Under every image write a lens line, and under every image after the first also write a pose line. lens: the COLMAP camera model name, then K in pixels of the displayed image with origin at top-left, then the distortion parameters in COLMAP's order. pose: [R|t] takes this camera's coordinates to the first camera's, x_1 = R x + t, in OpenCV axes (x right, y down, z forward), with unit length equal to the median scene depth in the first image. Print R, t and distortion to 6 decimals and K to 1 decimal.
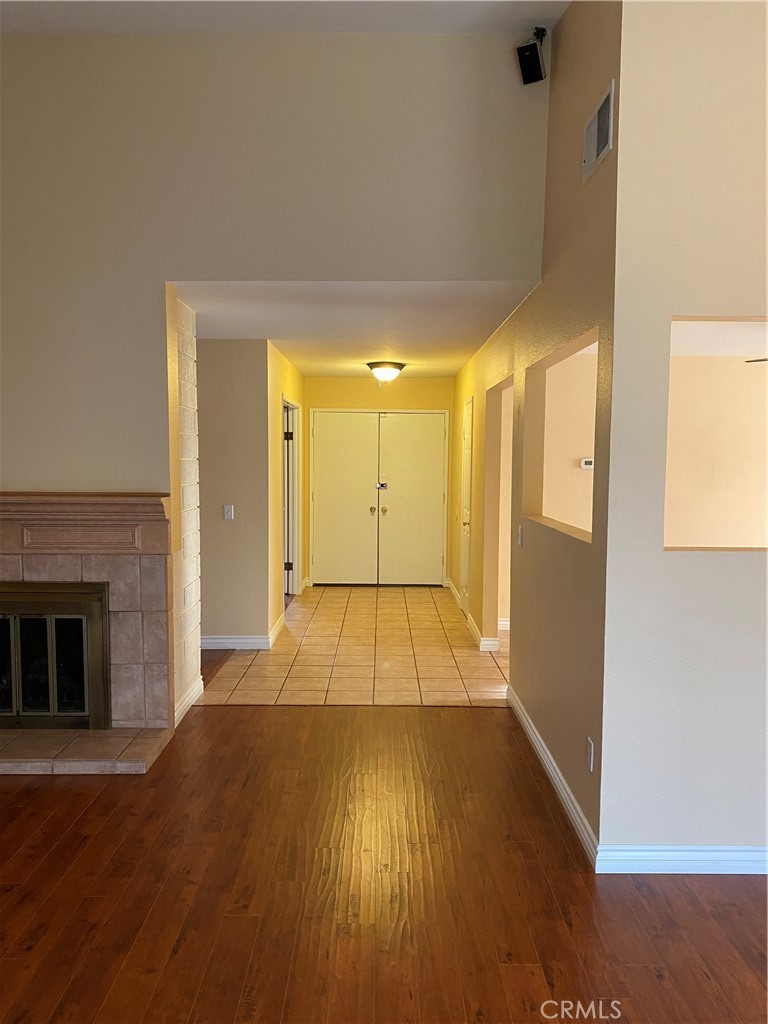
lens RADIAL K [[786.2, 0, 384.8], [0, 786.2, 516.5], [0, 0, 1]] dist [0.043342, -0.030345]
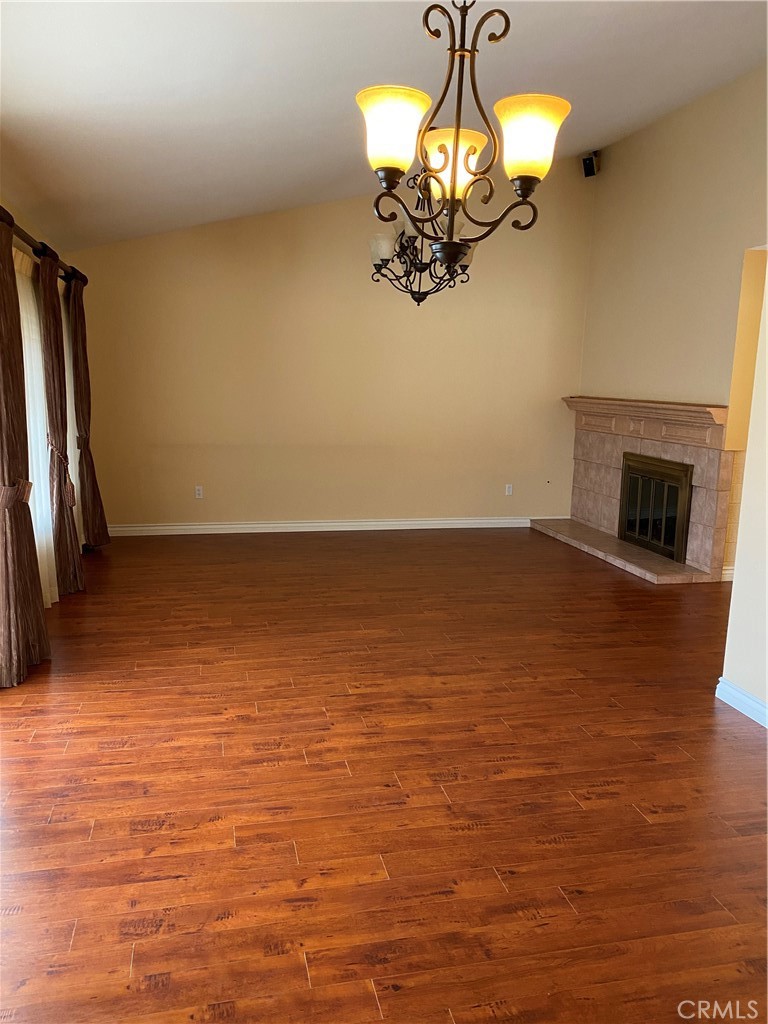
lens RADIAL K [[786.2, 0, 383.2], [0, 786.2, 512.8], [0, 0, 1]] dist [0.043342, -0.030345]
pose [[0.213386, 0.168125, -0.962393, 0.965644], [-0.101548, 0.983563, 0.149307, 0.008593], [0.971676, 0.065869, 0.226951, 0.106631]]
